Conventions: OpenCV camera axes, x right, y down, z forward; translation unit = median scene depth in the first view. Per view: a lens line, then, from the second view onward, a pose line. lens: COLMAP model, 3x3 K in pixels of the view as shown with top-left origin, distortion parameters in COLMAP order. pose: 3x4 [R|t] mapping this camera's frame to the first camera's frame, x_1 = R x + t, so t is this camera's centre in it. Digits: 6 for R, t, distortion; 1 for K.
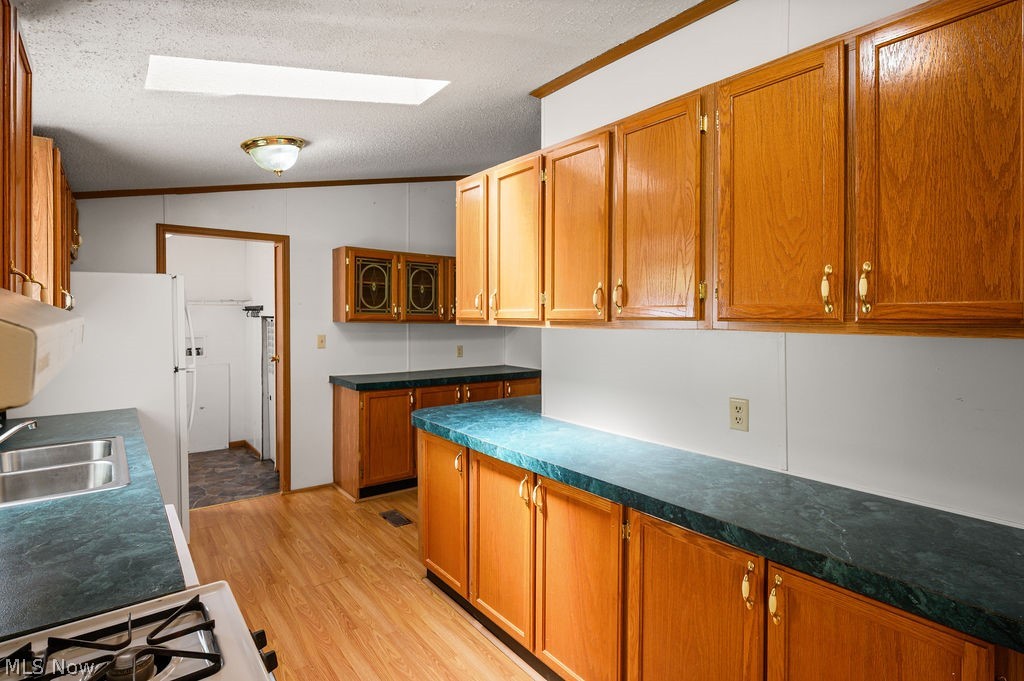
lens RADIAL K [[500.6, 0, 501.0], [0, 500.6, 323.5], [0, 0, 1]] dist [0.002197, 0.000459]
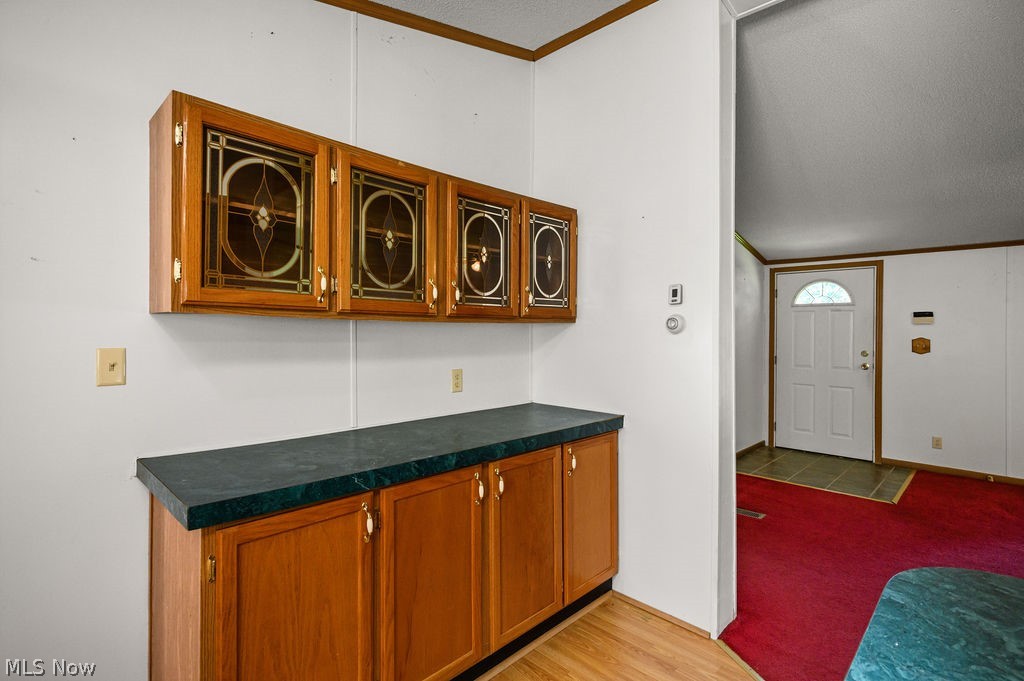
lens RADIAL K [[500.6, 0, 508.4], [0, 500.6, 335.3], [0, 0, 1]] dist [0.002197, 0.000459]
pose [[0.990472, -0.000773, 0.137711, -0.120064], [0.001585, 0.999982, -0.005788, 0.015310], [-0.137704, 0.005951, 0.990455, 0.585657]]
